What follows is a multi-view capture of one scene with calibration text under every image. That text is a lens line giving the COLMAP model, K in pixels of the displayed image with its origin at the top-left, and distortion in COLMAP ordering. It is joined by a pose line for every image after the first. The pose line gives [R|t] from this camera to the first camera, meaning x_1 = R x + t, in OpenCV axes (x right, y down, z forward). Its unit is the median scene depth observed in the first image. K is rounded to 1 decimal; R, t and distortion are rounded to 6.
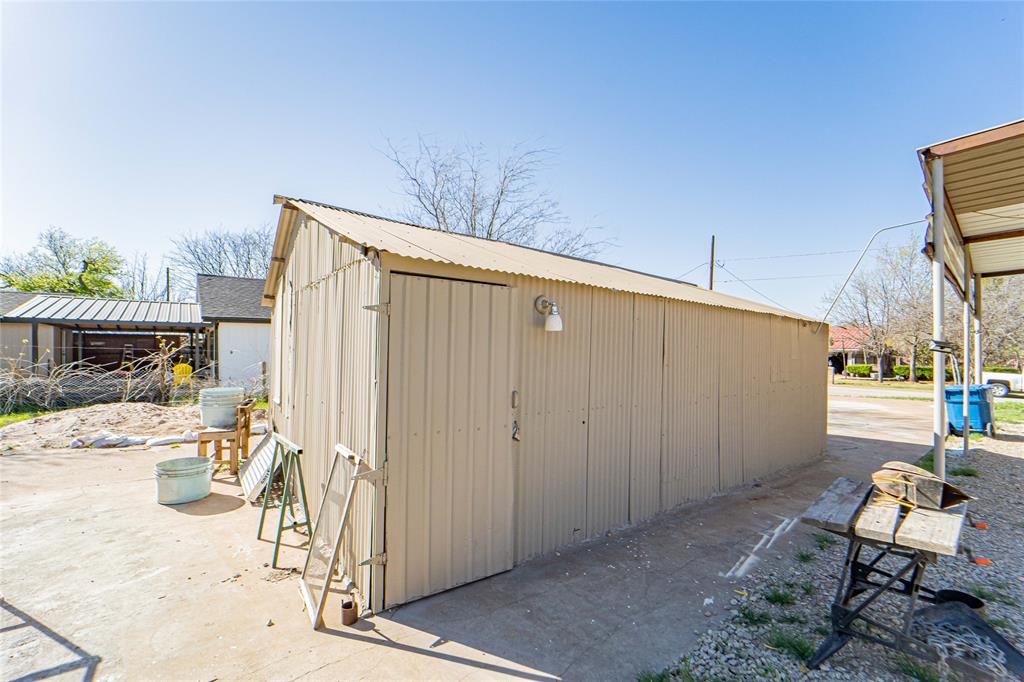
lens RADIAL K [[419.4, 0, 514.5], [0, 419.4, 348.7], [0, 0, 1]] dist [-0.027454, 0.004467]
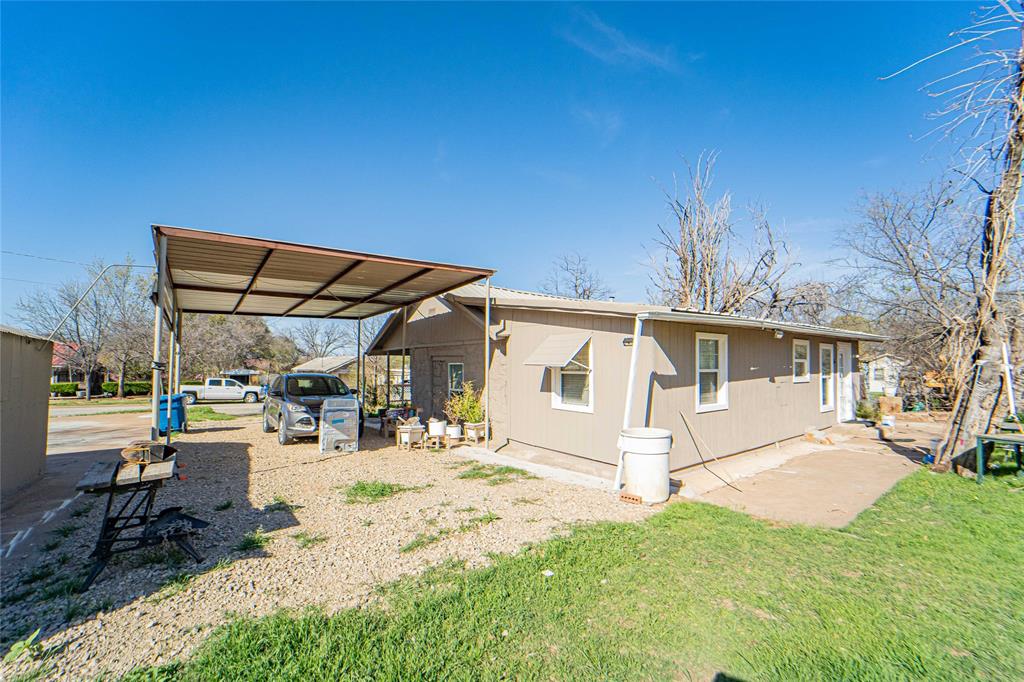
lens RADIAL K [[419.4, 0, 514.5], [0, 419.4, 348.7], [0, 0, 1]] dist [-0.027454, 0.004467]
pose [[0.034035, 0.045642, 0.998378, -0.161317], [-0.005329, 0.998951, -0.045487, -0.003190], [-0.999406, -0.003772, 0.034243, -0.132365]]
